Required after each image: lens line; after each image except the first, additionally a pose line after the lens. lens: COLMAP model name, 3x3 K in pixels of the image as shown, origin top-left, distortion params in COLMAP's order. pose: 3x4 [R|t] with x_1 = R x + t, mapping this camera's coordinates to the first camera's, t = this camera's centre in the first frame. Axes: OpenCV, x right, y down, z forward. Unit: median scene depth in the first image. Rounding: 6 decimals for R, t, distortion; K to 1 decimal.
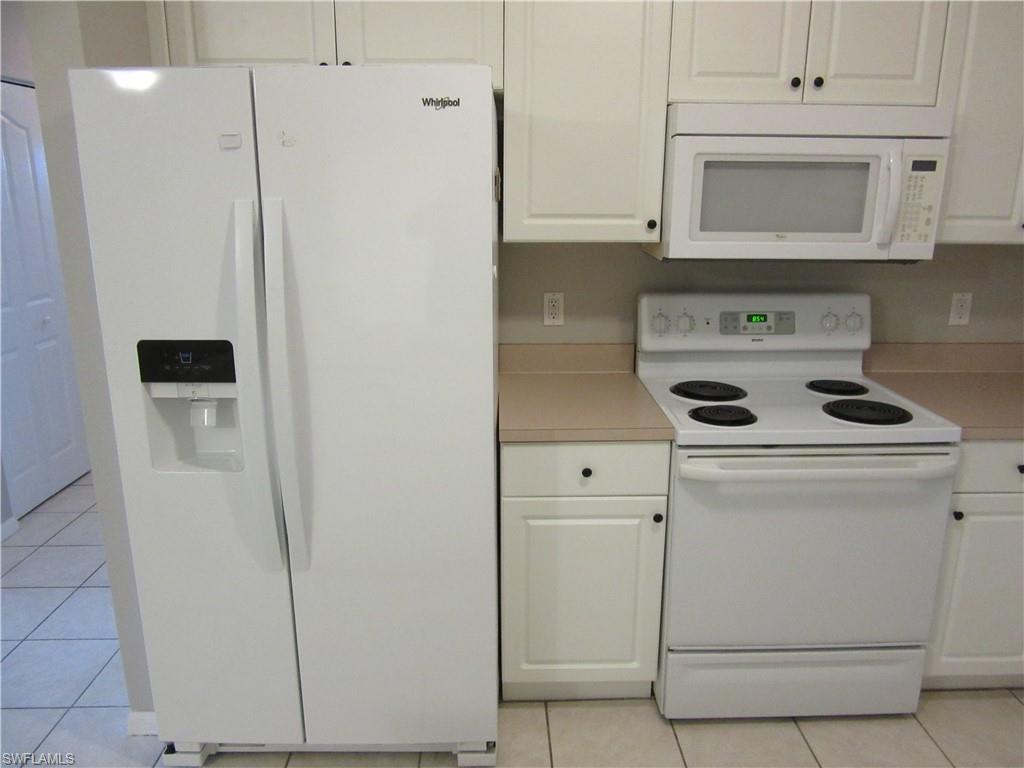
lens RADIAL K [[757.5, 0, 510.8], [0, 757.5, 379.1], [0, 0, 1]] dist [-0.033209, 0.014359]
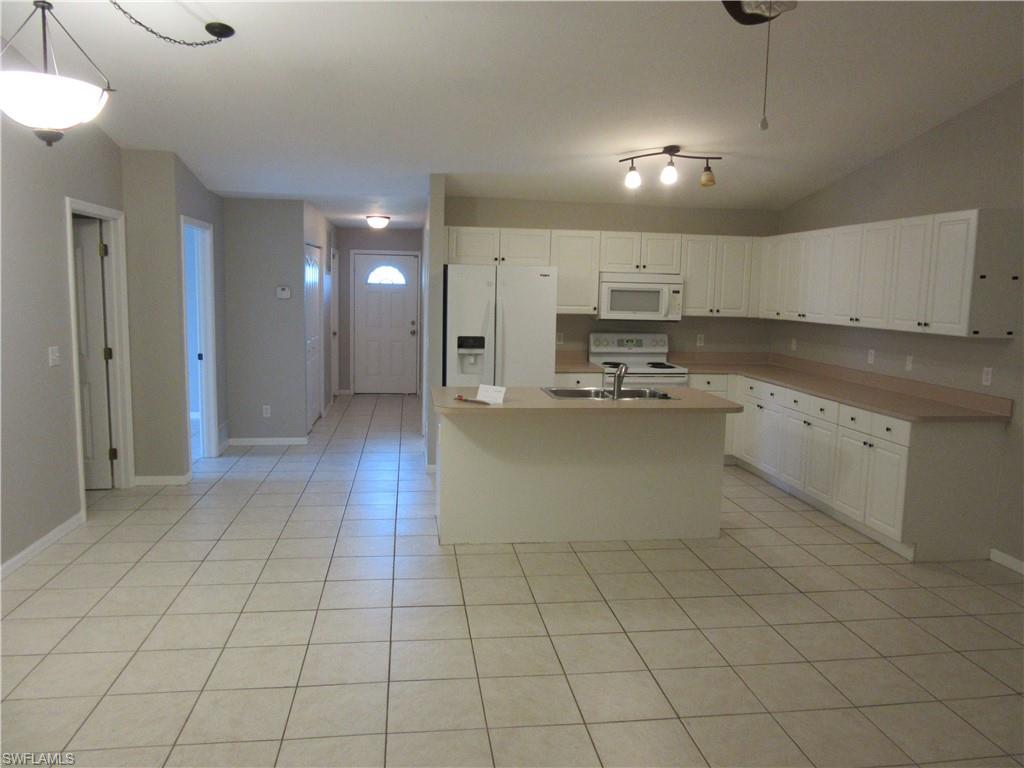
lens RADIAL K [[757.5, 0, 512.6], [0, 757.5, 385.3], [0, 0, 1]] dist [-0.033209, 0.014359]
pose [[0.992449, 0.005075, 0.122552, -0.544583], [0.009451, 0.993010, -0.117654, 0.485583], [-0.122292, 0.117924, 0.985464, -2.048022]]
